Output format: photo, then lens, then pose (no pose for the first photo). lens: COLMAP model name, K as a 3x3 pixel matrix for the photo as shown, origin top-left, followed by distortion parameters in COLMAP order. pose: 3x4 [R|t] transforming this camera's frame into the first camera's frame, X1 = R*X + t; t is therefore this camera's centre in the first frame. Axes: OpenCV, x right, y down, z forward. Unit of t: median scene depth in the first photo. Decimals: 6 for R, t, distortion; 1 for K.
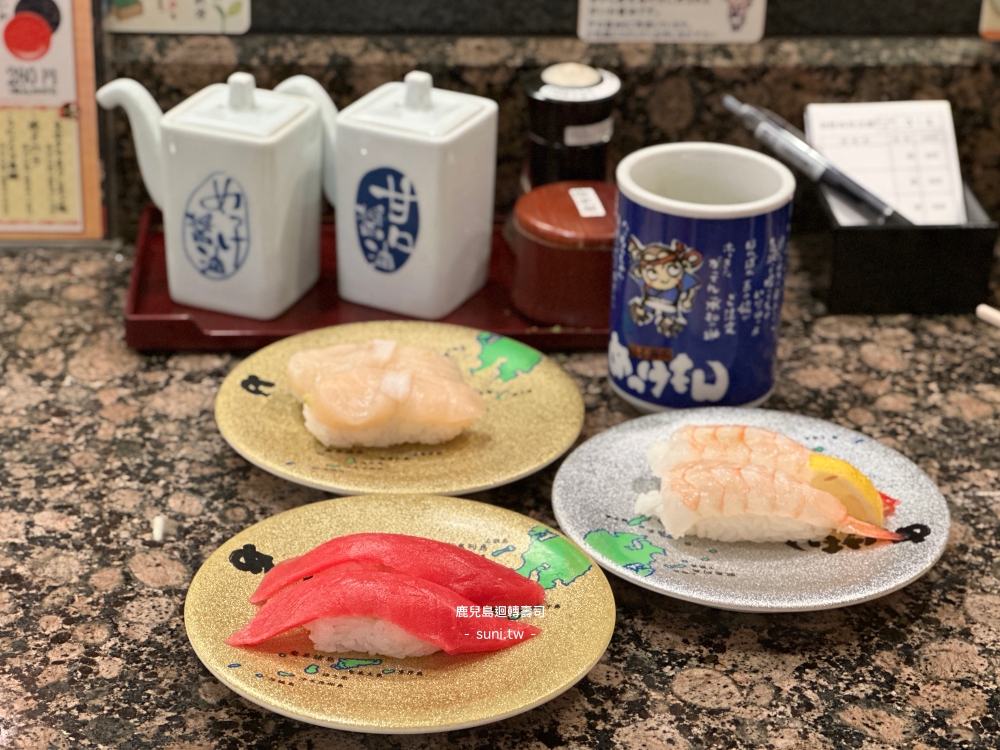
lens RADIAL K [[2242.5, 0, 498.3], [0, 2242.5, 367.4], [0, 0, 1]] dist [0.079246, 0.000000]
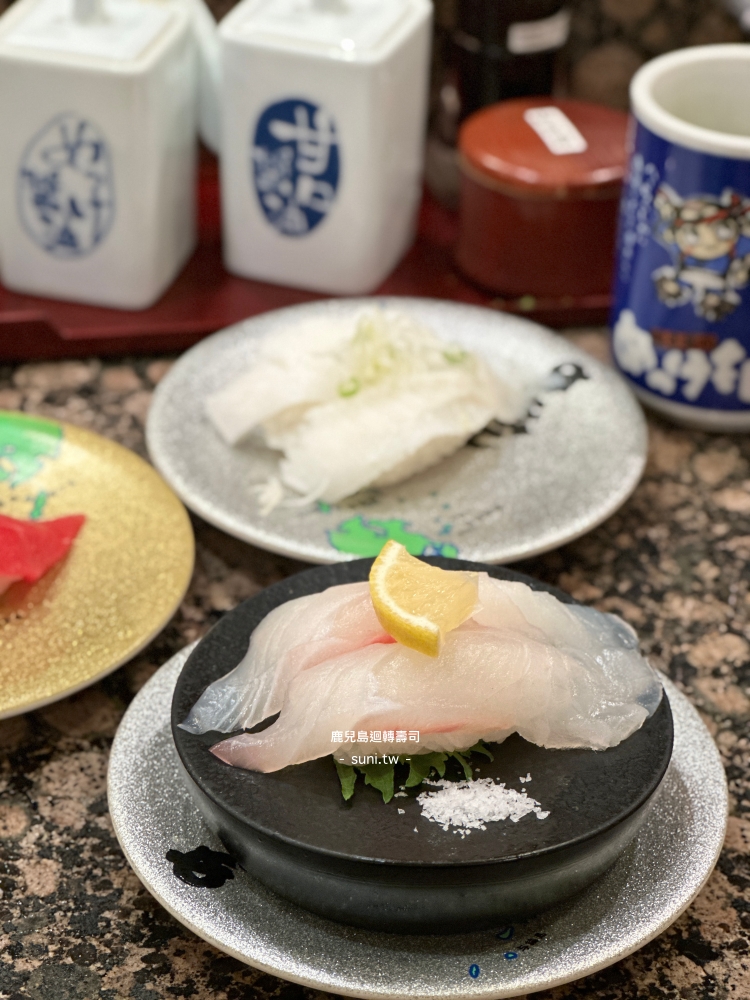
lens RADIAL K [[2242.5, 0, 374.9], [0, 2242.5, 496.9], [0, 0, 1]] dist [0.079246, 0.000000]
pose [[0.993749, -0.059988, 0.094150, -0.101553], [0.047556, 0.990485, 0.129144, -0.053311], [-0.101001, -0.123859, 0.987146, 0.251892]]
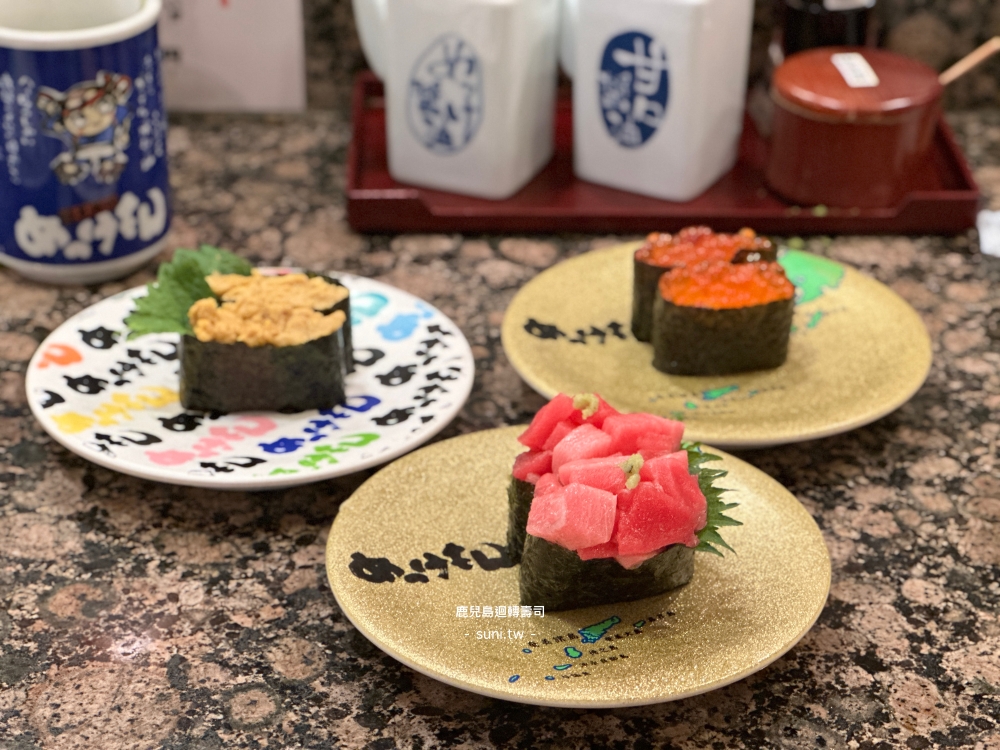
lens RADIAL K [[2242.5, 0, 476.2], [0, 2242.5, 338.3], [0, 0, 1]] dist [0.079246, 0.000000]
pose [[0.998347, 0.008867, -0.056794, -0.061217], [-0.007654, 0.999739, 0.021537, 0.016104], [0.056970, -0.021067, 0.998154, 0.090795]]
